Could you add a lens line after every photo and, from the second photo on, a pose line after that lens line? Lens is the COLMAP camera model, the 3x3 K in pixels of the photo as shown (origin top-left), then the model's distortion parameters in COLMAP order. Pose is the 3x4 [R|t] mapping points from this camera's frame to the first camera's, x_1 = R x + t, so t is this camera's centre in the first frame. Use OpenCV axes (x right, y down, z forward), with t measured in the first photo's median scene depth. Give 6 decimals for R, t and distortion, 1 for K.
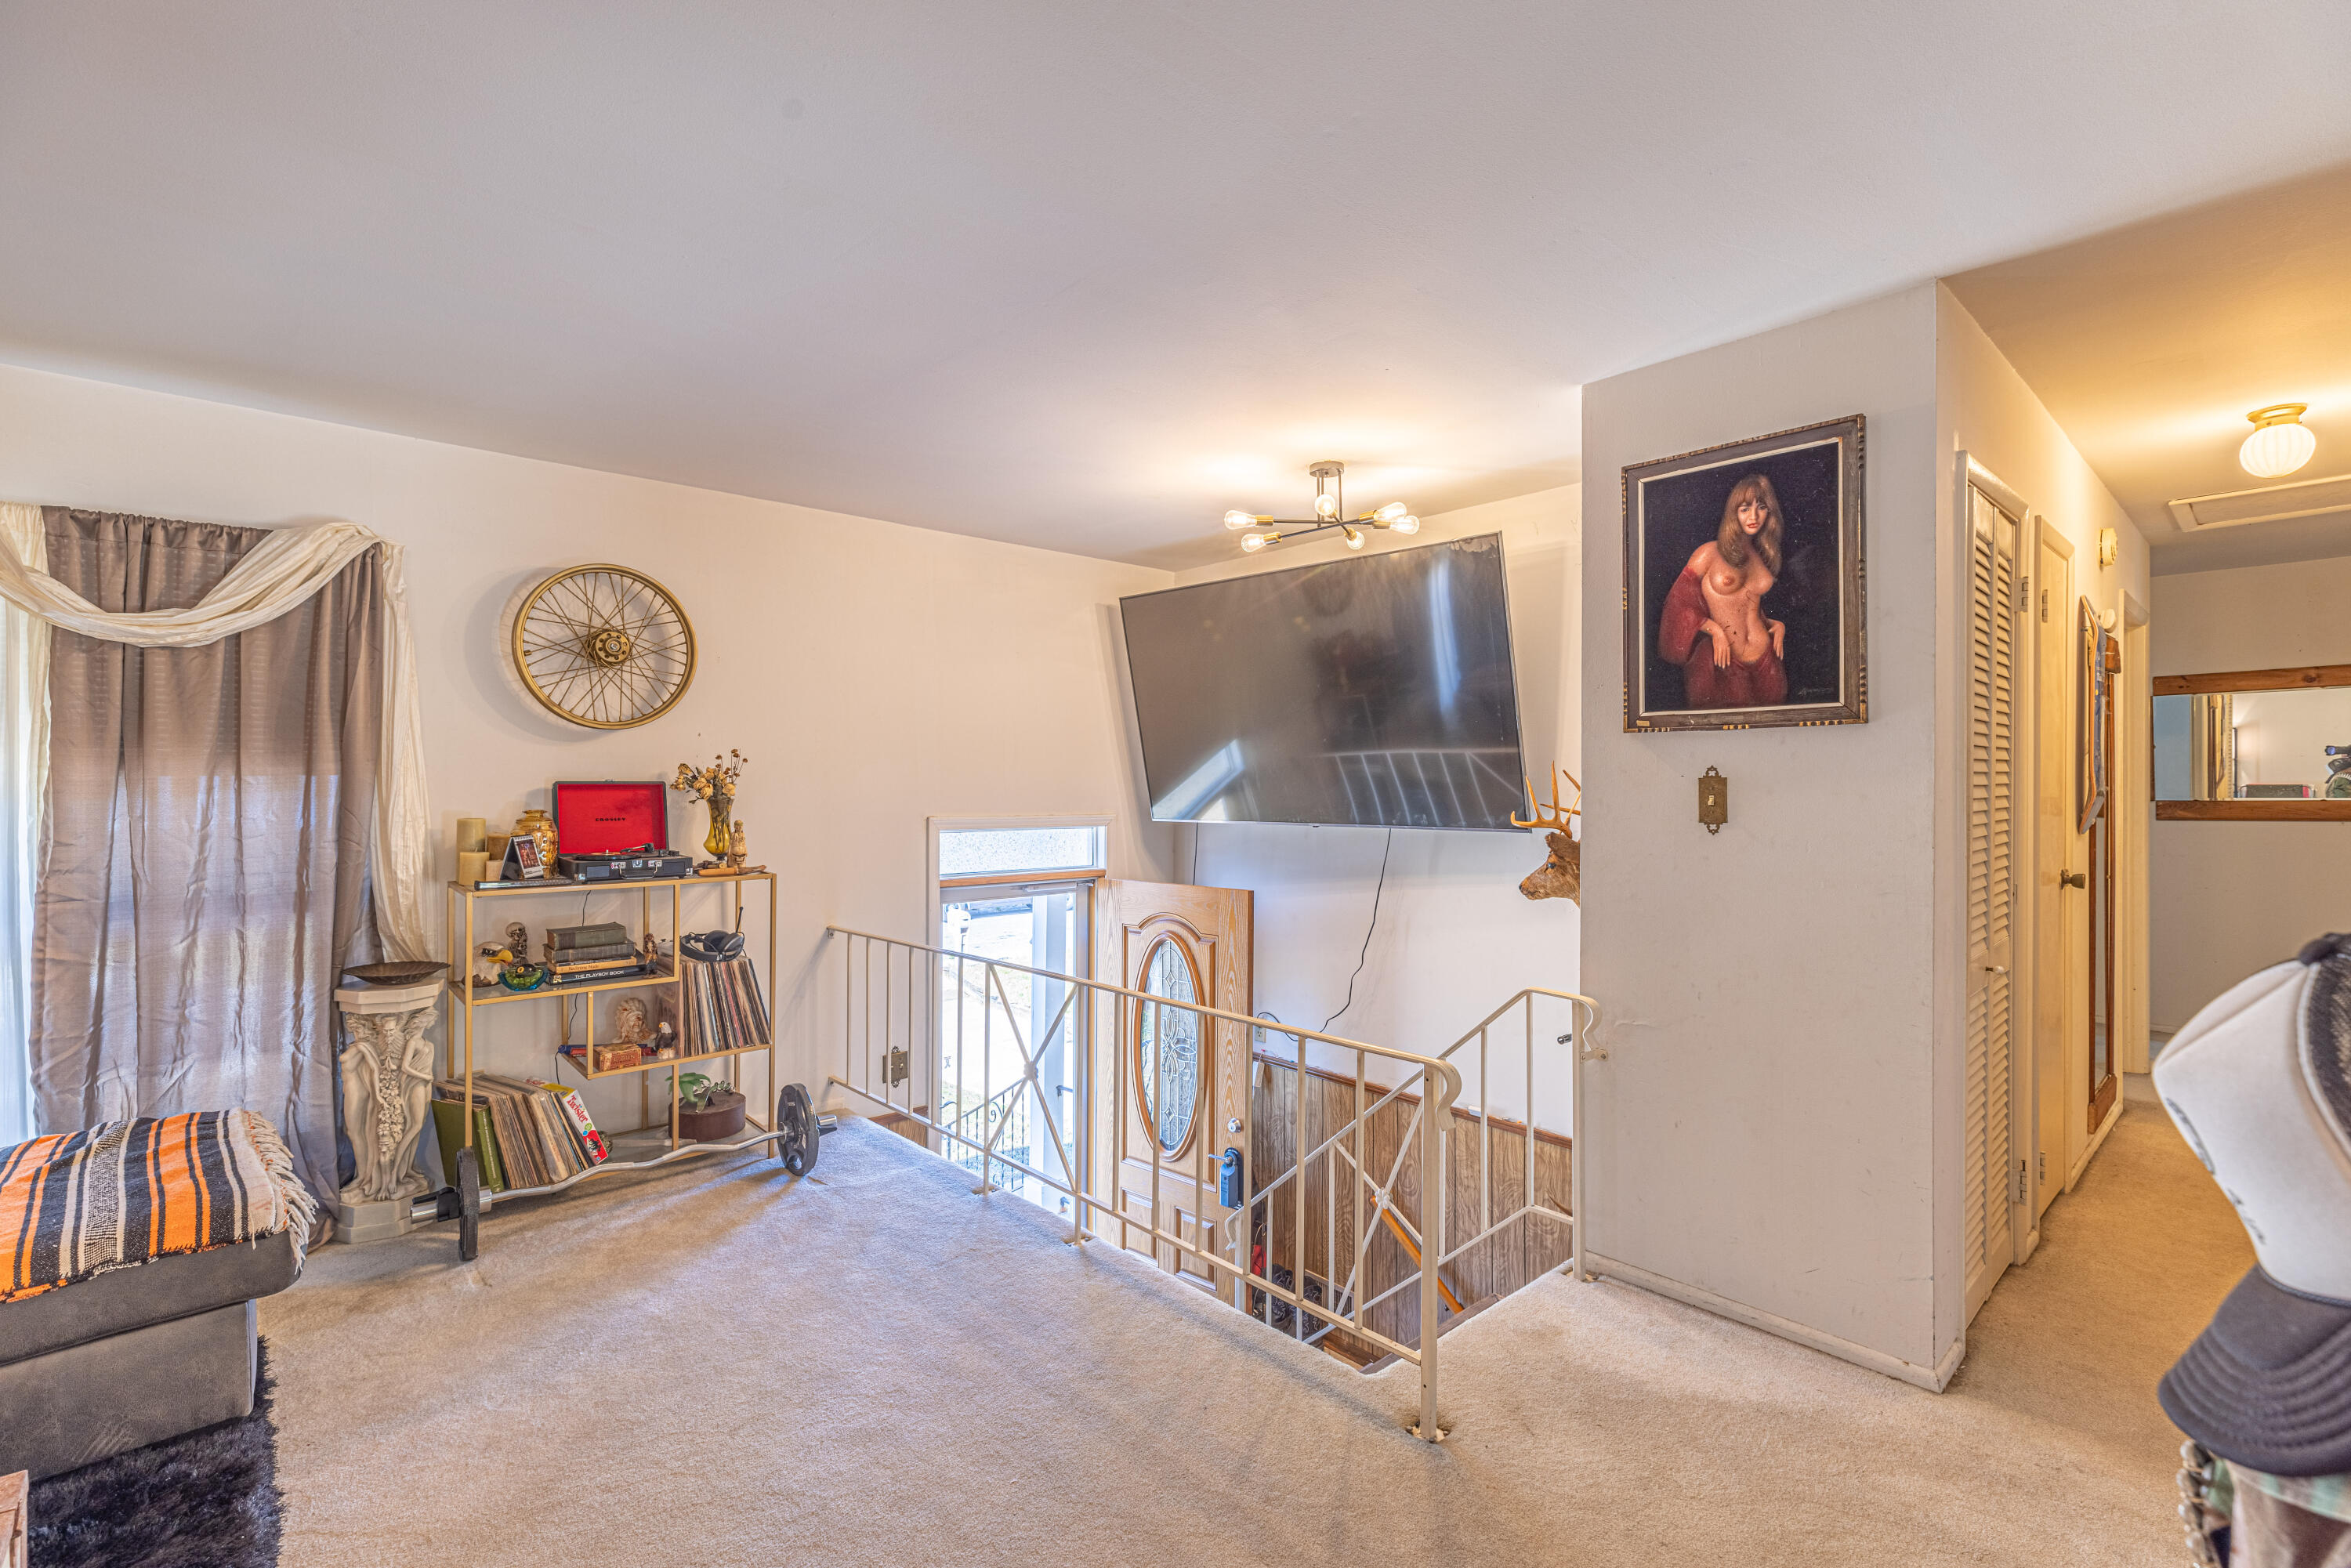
lens RADIAL K [[1051.7, 0, 1172.4], [0, 1051.7, 776.1], [0, 0, 1]] dist [0.005641, -0.000355]
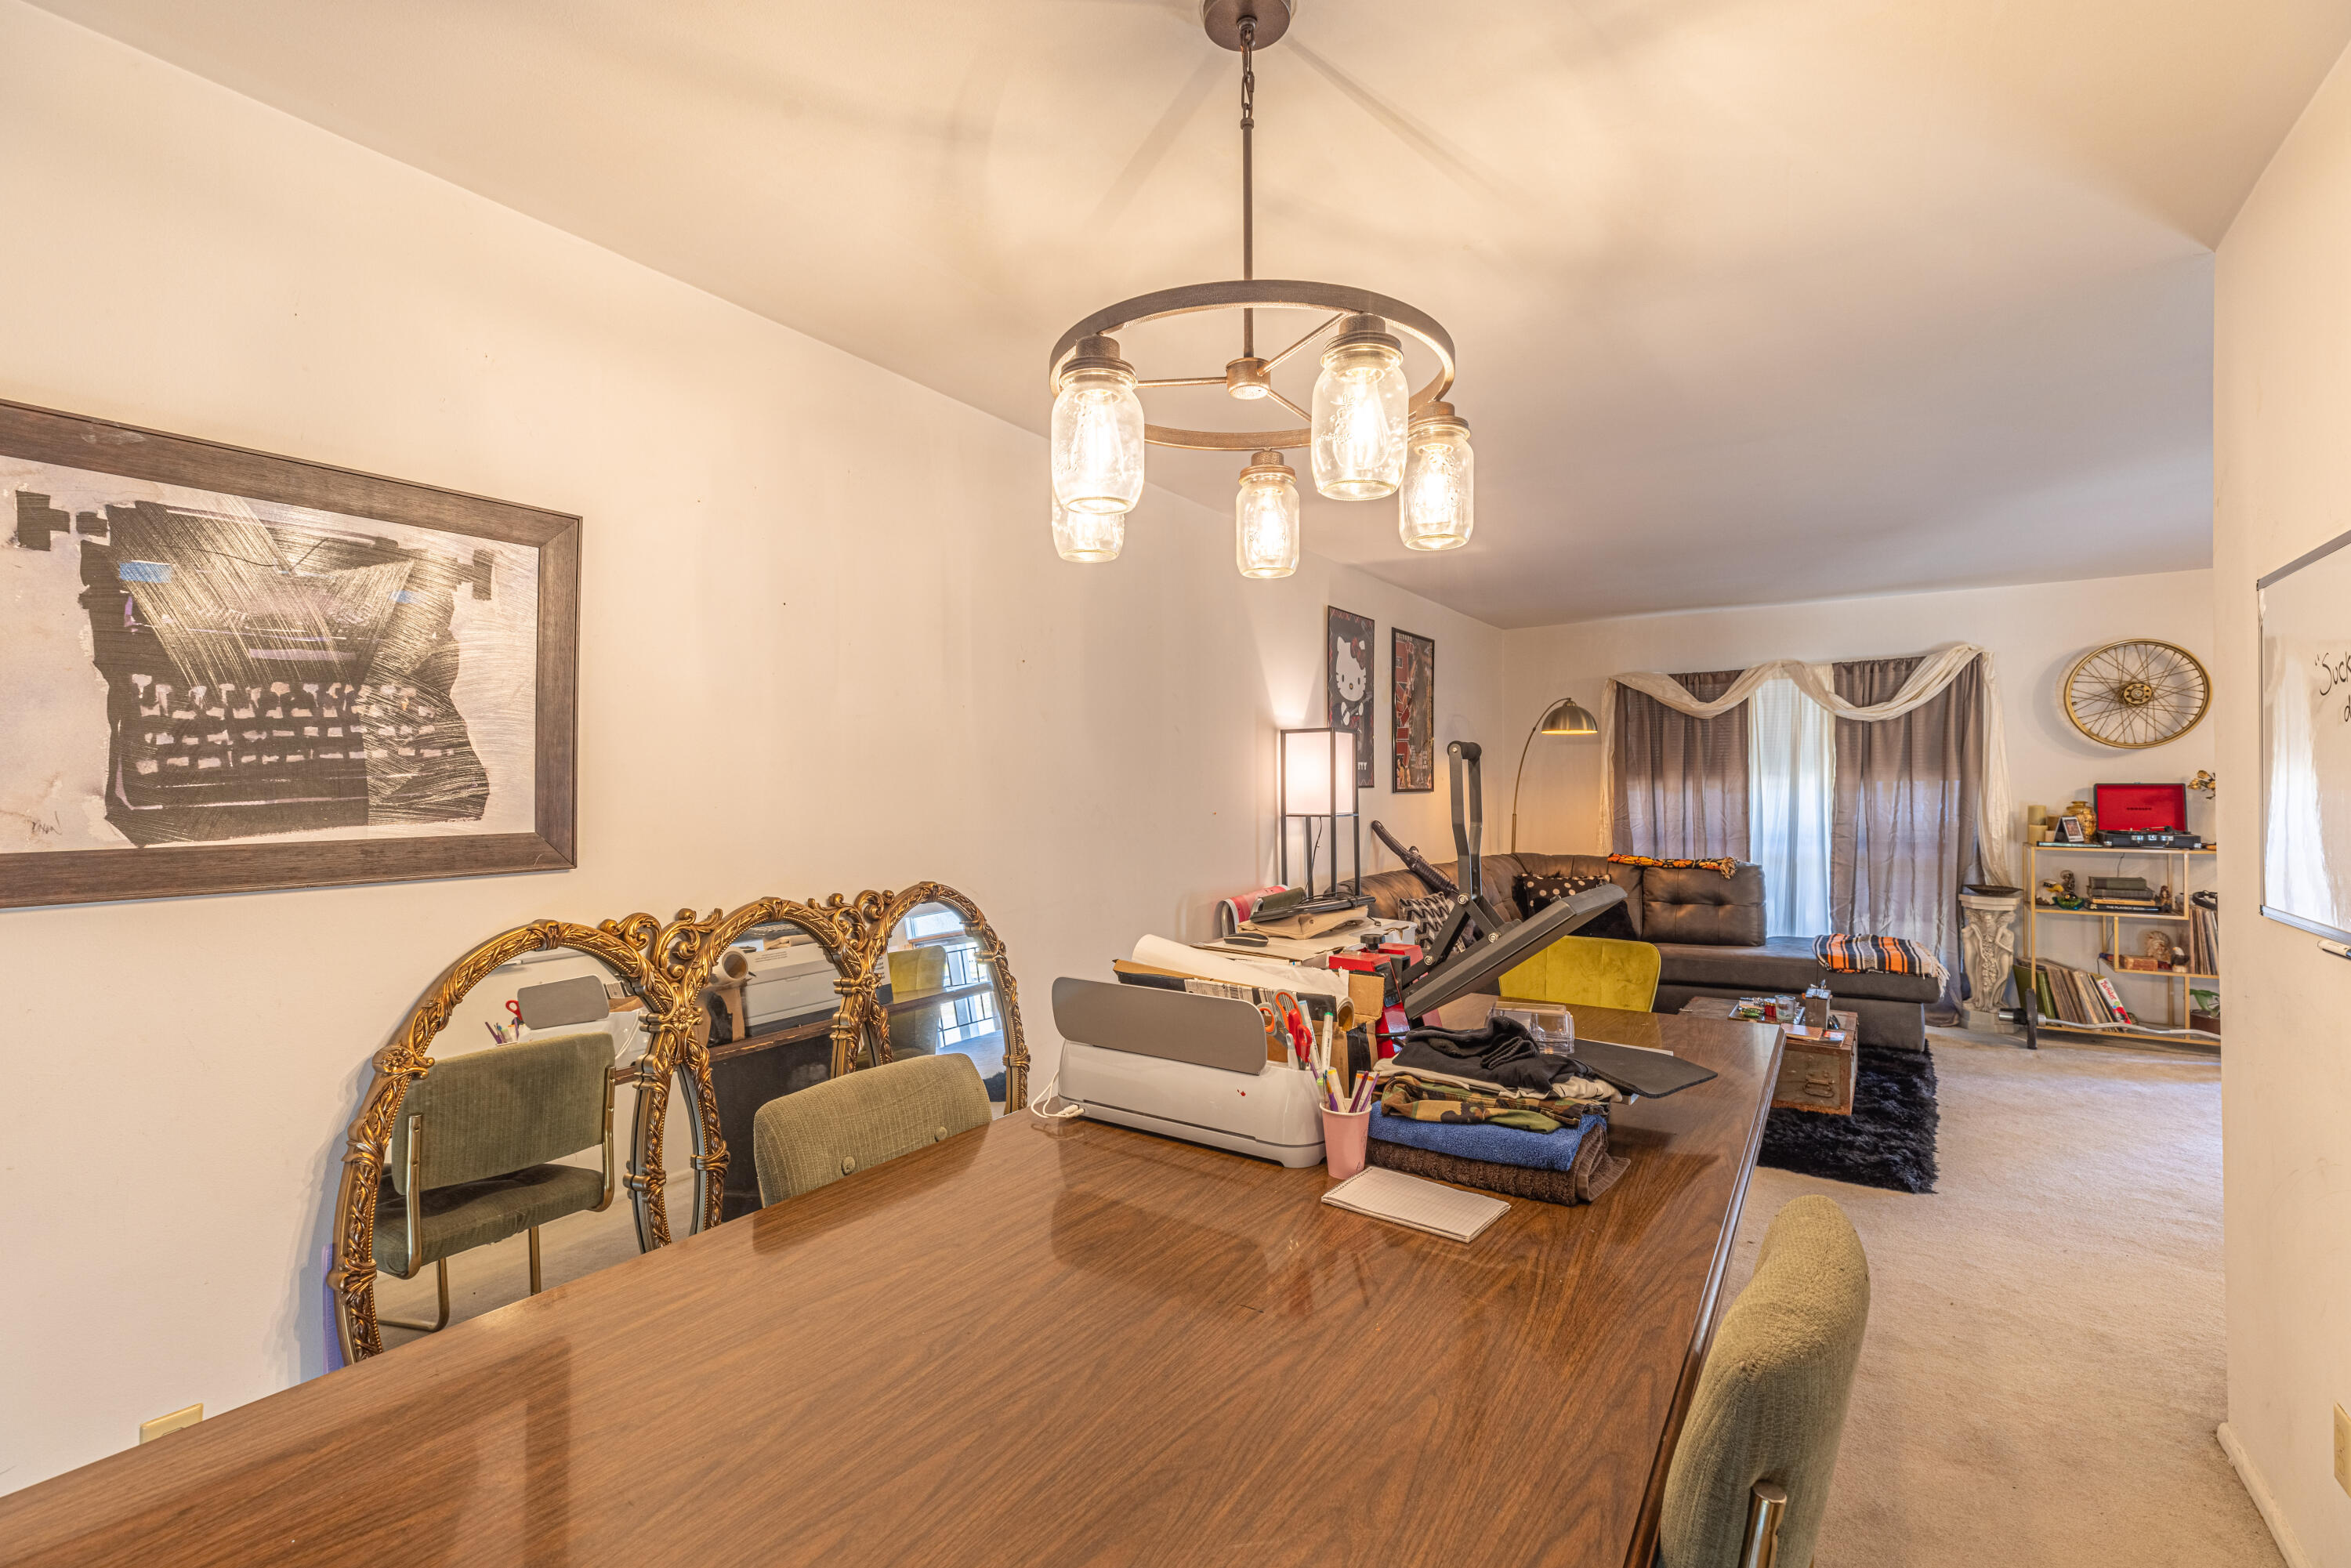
lens RADIAL K [[1051.7, 0, 1178.0], [0, 1051.7, 783.3], [0, 0, 1]] dist [0.005641, -0.000355]
pose [[0.253252, -0.002034, -0.967398, 0.695576], [0.006888, 0.999976, -0.000300, -0.004915], [0.967376, -0.006588, 0.253260, -0.847915]]
